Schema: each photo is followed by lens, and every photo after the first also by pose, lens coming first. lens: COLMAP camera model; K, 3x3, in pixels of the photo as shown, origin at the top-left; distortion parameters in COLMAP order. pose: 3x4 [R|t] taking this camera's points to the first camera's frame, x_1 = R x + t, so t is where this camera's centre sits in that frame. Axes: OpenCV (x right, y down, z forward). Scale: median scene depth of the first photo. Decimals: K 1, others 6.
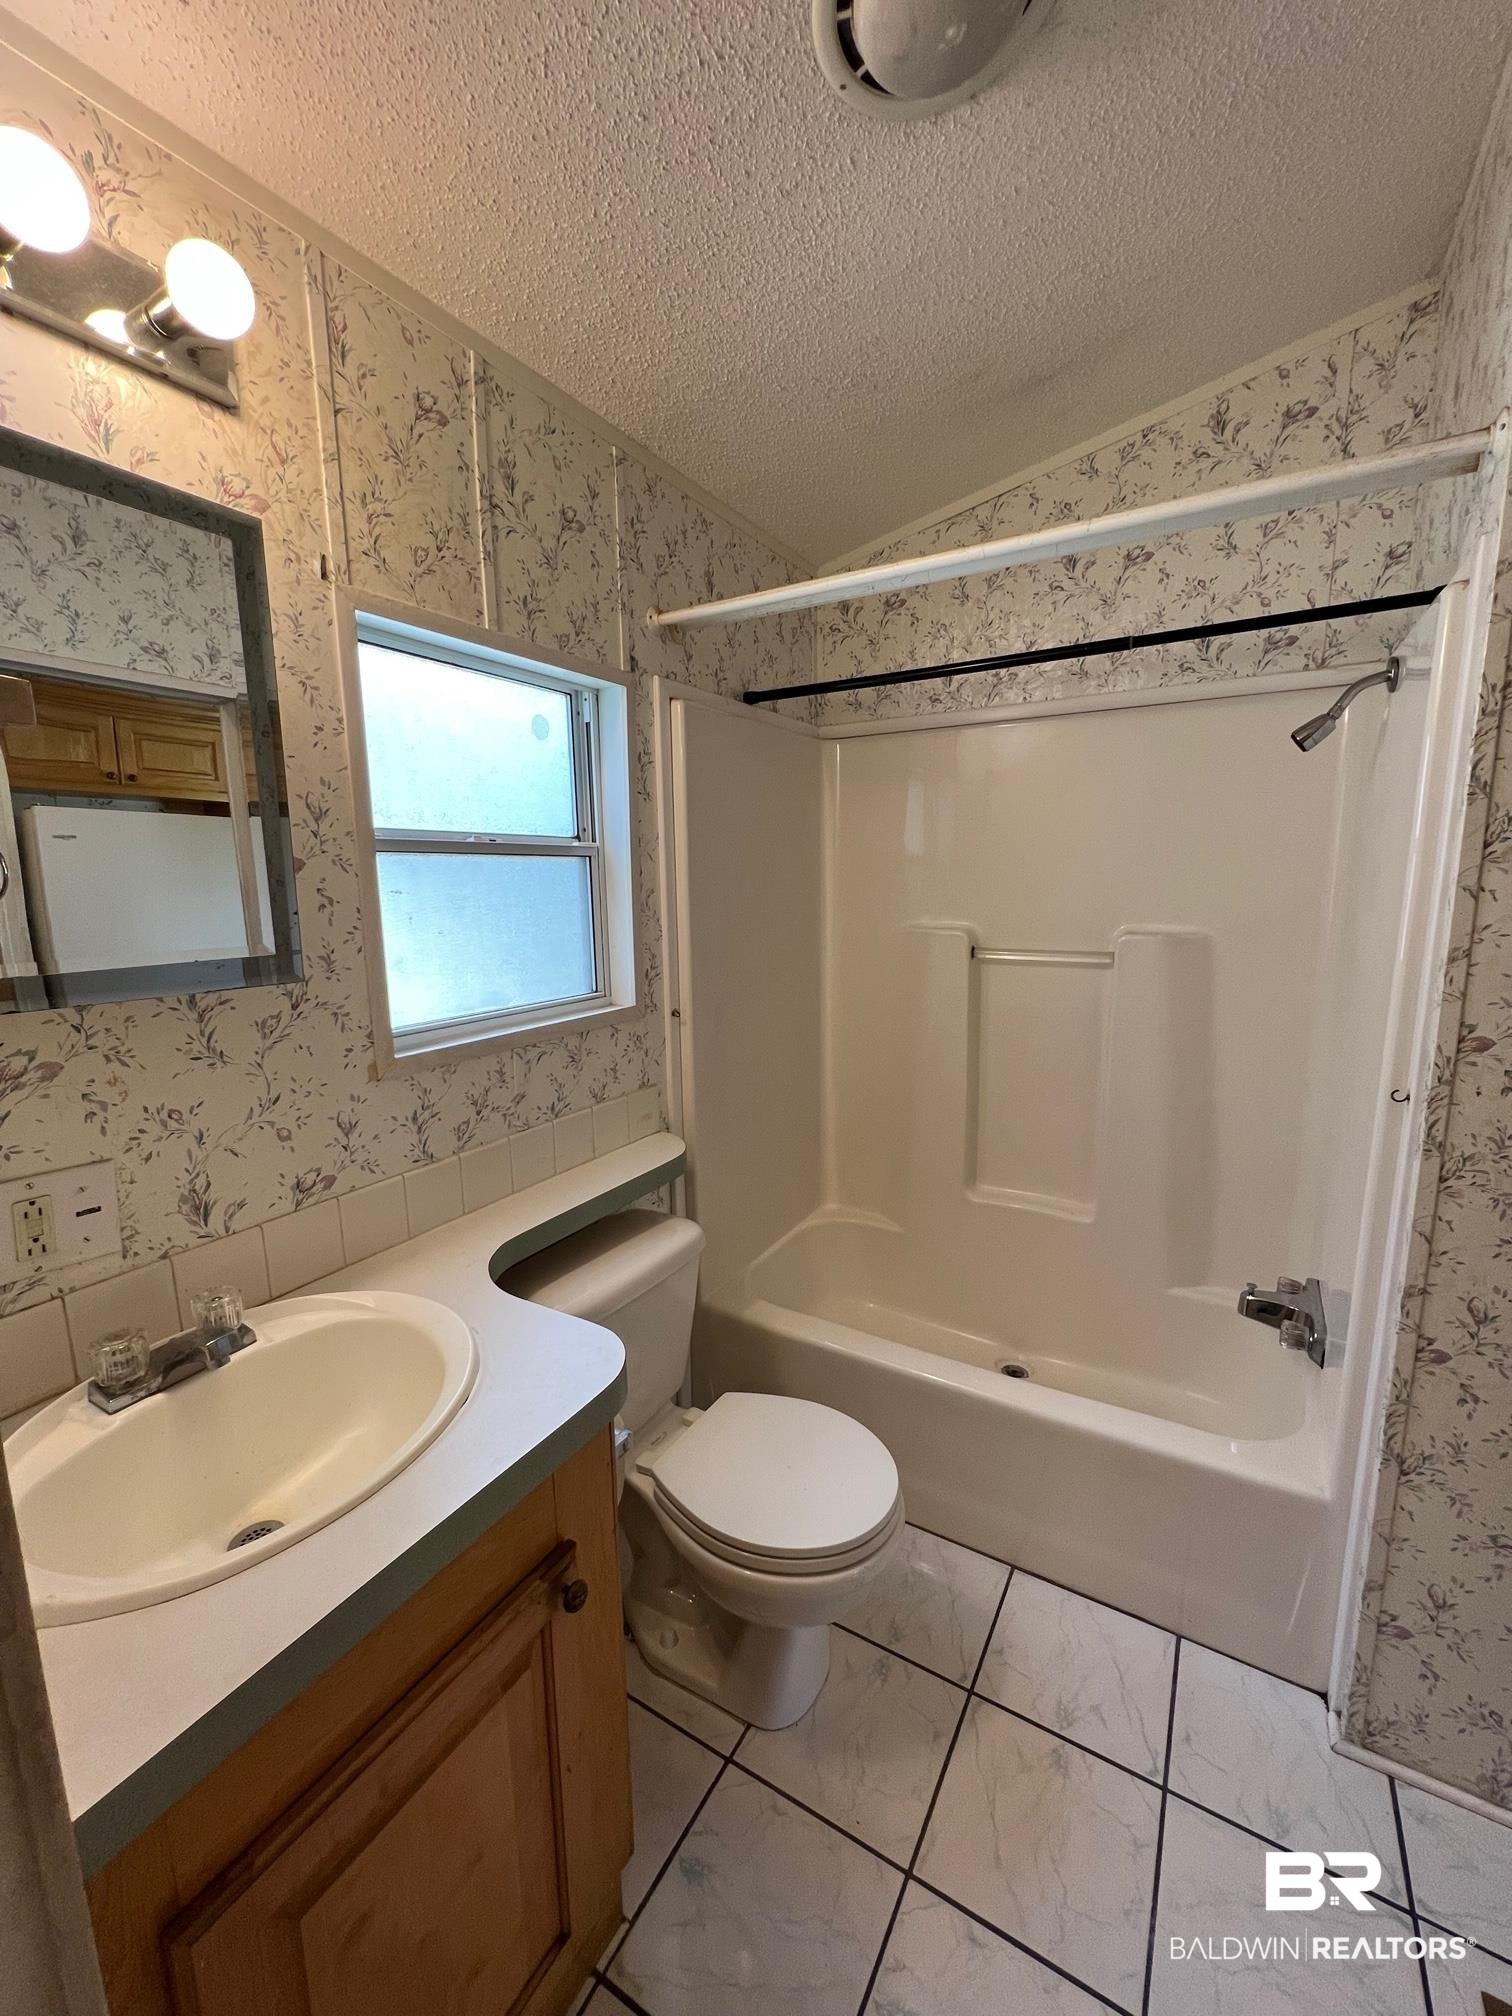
lens RADIAL K [[811.9, 0, 757.1], [0, 811.9, 1010.4], [0, 0, 1]] dist [-0.000399, -0.000013]
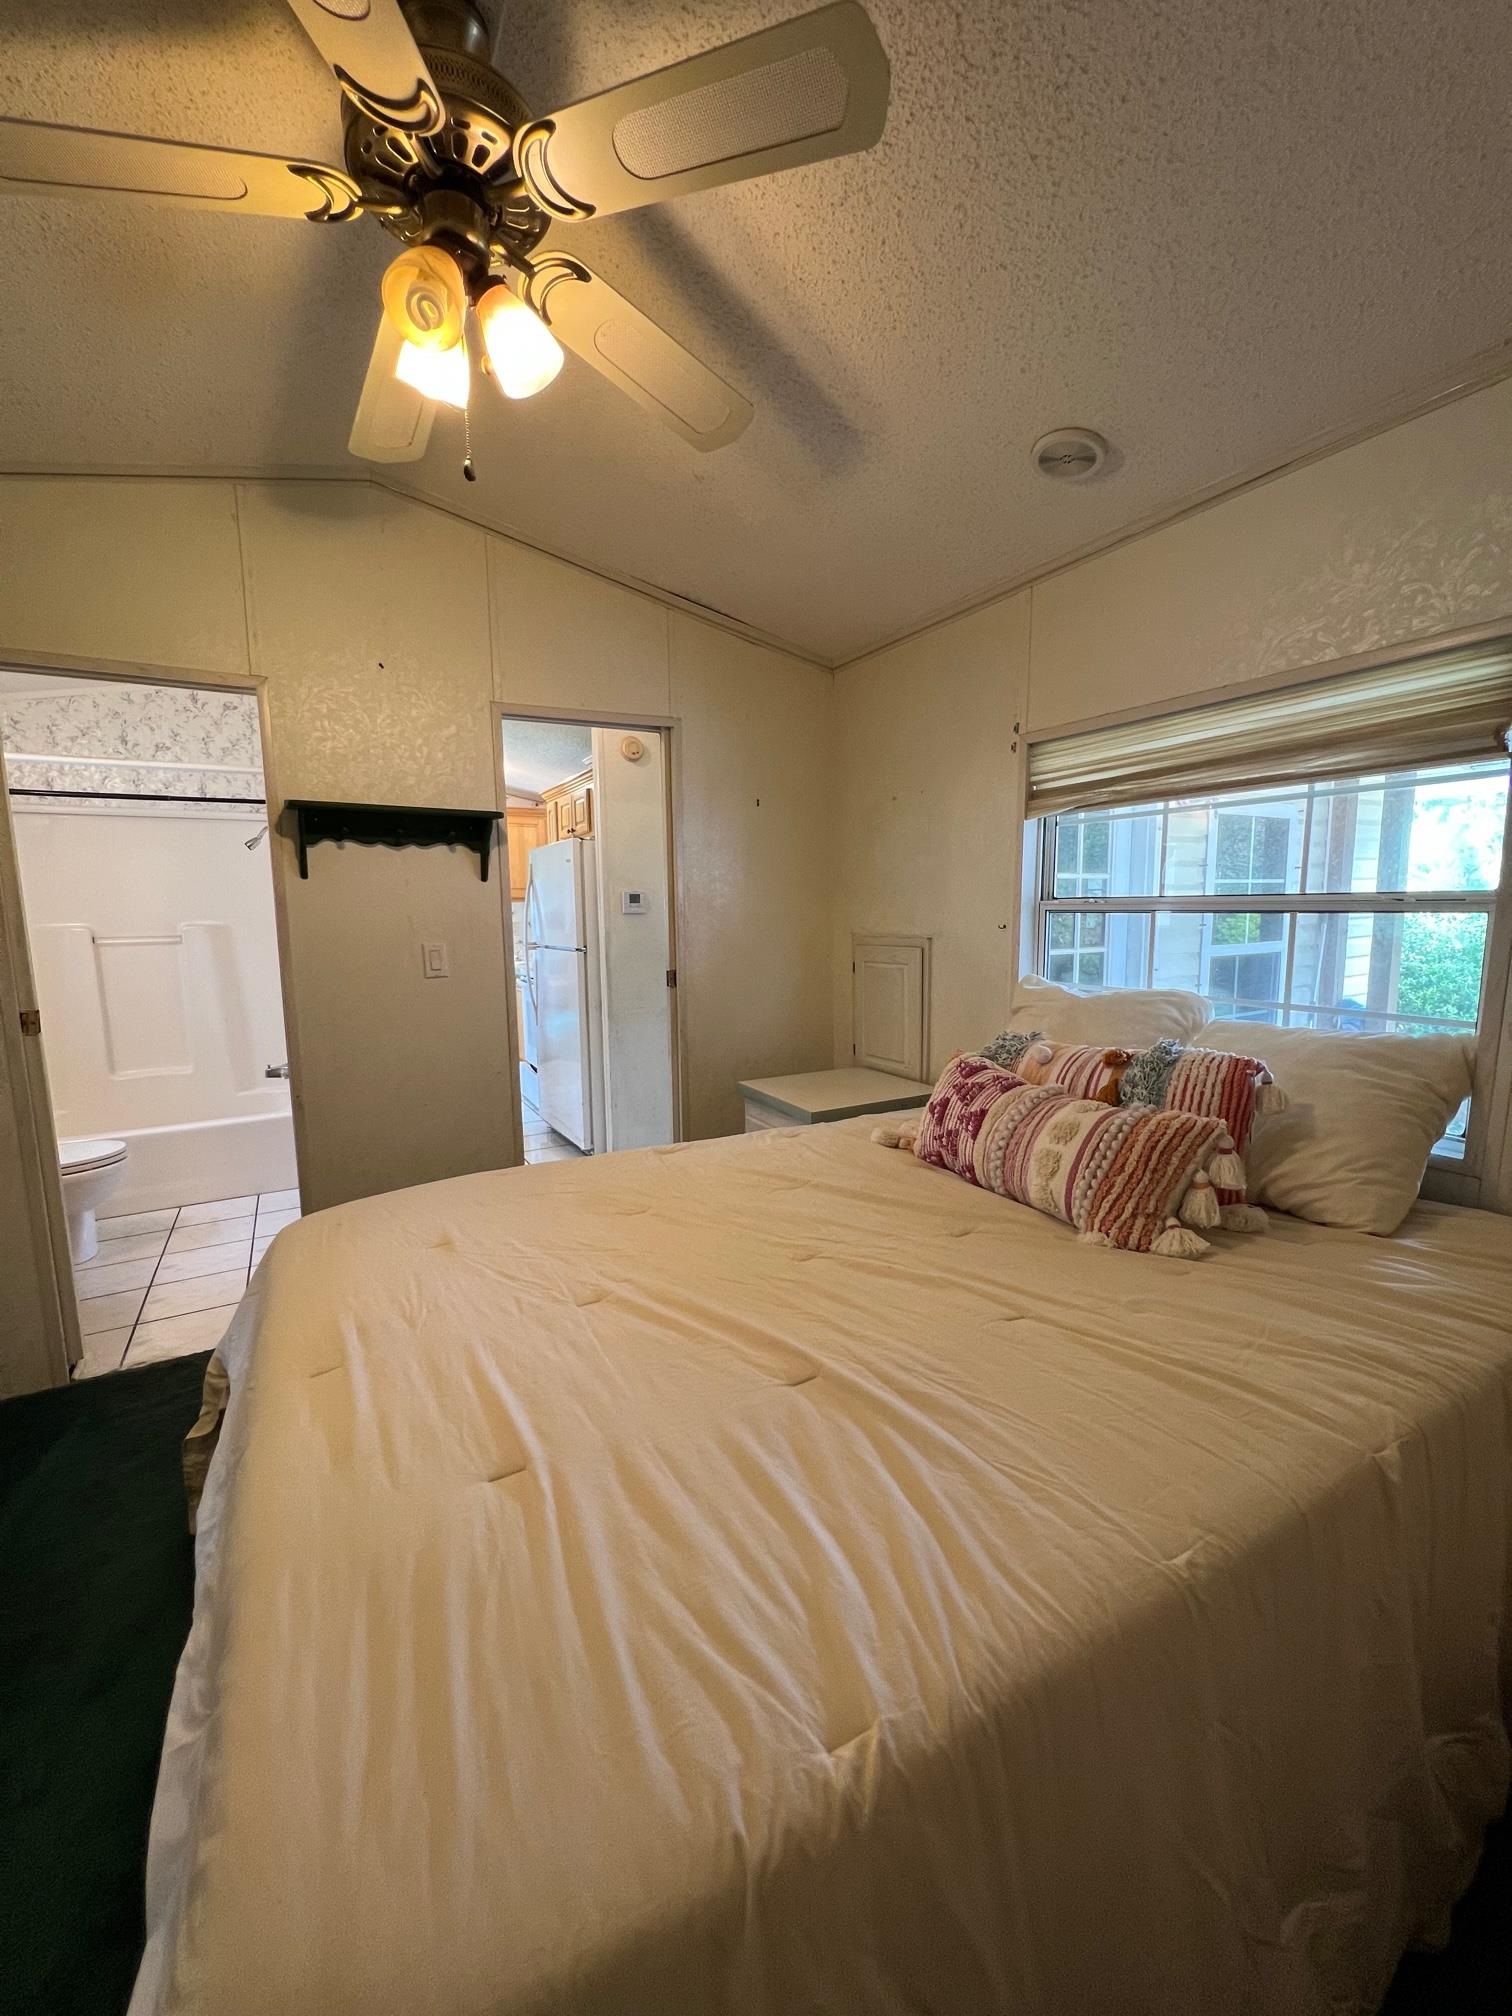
lens RADIAL K [[811.9, 0, 753.4], [0, 811.9, 1006.7], [0, 0, 1]] dist [-0.001053, -0.000055]
pose [[0.493689, -0.106934, 0.863039, -0.571876], [0.144613, 0.988688, 0.039779, 0.212561], [-0.857530, 0.105168, 0.503568, -1.126234]]
